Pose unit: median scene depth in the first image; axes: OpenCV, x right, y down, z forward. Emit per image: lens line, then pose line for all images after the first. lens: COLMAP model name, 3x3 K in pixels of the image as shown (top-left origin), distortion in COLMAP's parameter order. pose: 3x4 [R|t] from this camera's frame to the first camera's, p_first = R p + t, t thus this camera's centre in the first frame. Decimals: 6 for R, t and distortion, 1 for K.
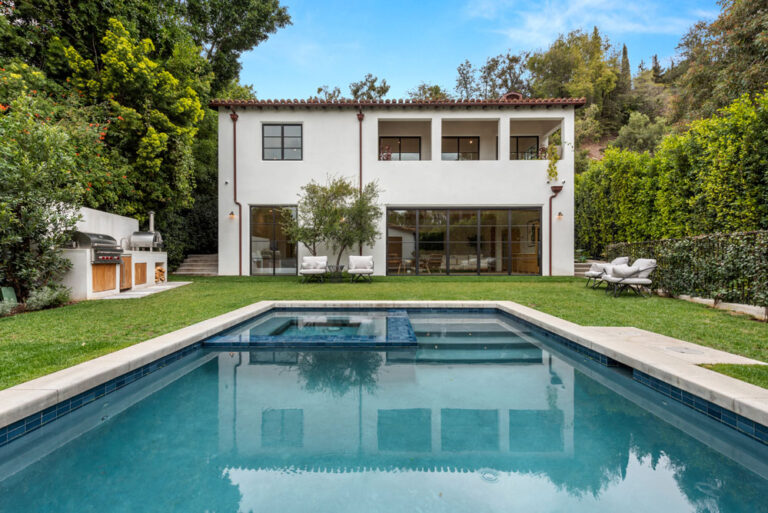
lens RADIAL K [[345.5, 0, 387.3], [0, 345.5, 259.1], [0, 0, 1]] dist [0.007444, -0.004489]
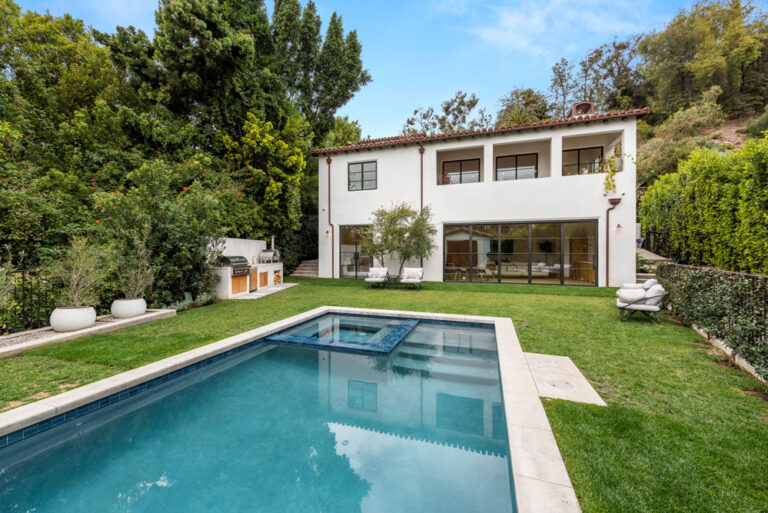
lens RADIAL K [[305.3, 0, 382.6], [0, 305.3, 254.2], [0, 0, 1]] dist [0.003521, -0.000677]
pose [[0.947527, 0.003944, -0.319651, 0.149163], [-0.003237, 0.999991, 0.002743, -0.053937], [0.319659, -0.001564, 0.947531, -0.067455]]
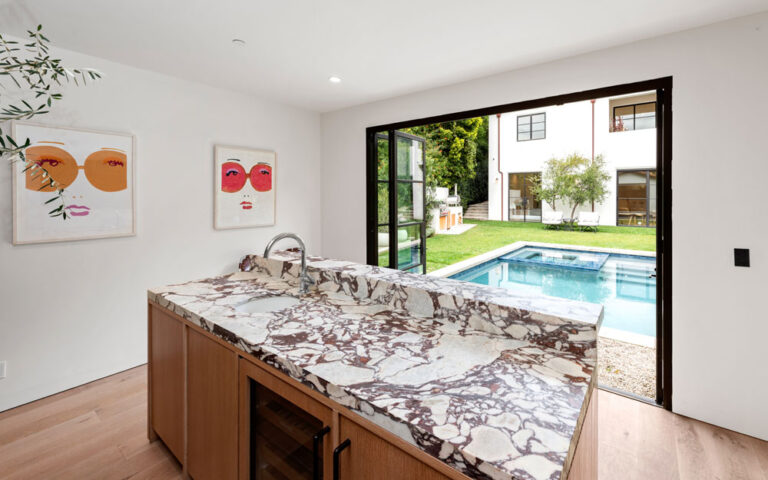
lens RADIAL K [[326.8, 0, 419.9], [0, 326.8, 196.9], [0, 0, 1]] dist [-0.000831, 0.000046]
pose [[0.814073, 0.003417, -0.580753, 0.113335], [-0.002342, 0.999994, 0.002600, -0.062383], [0.580758, -0.000756, 0.814076, -0.384996]]
